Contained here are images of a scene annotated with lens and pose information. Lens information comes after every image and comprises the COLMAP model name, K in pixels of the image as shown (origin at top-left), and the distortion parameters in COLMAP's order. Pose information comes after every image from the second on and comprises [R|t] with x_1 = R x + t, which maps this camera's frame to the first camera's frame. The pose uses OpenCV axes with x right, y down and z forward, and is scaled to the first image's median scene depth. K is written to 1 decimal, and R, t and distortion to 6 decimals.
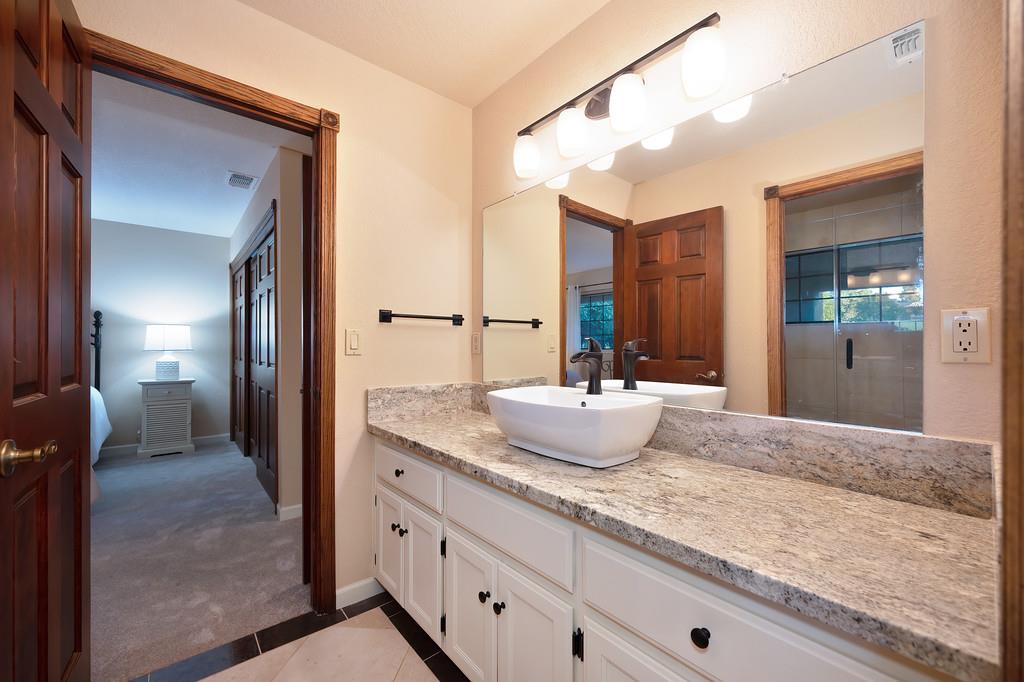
lens RADIAL K [[399.6, 0, 518.6], [0, 399.6, 343.1], [0, 0, 1]] dist [-0.007690, 0.000881]
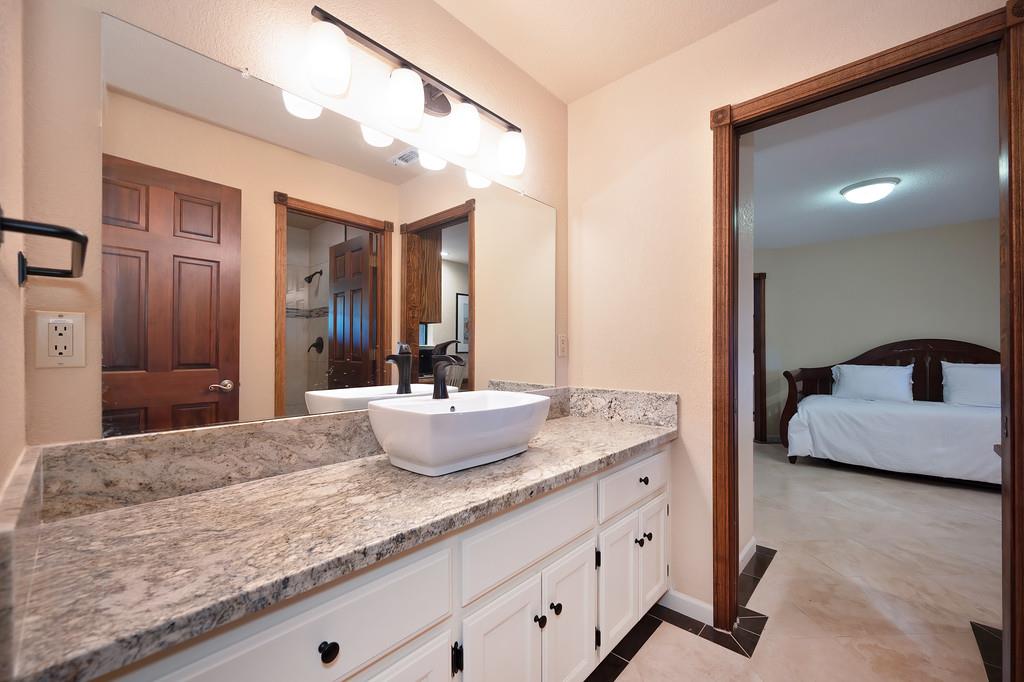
lens RADIAL K [[399.6, 0, 518.5], [0, 399.6, 346.0], [0, 0, 1]] dist [-0.007690, 0.000881]
pose [[-0.104309, 0.012455, 0.994467, -0.956433], [-0.006755, 0.999890, -0.013231, 0.015422], [-0.994522, -0.008098, -0.104213, 1.105114]]
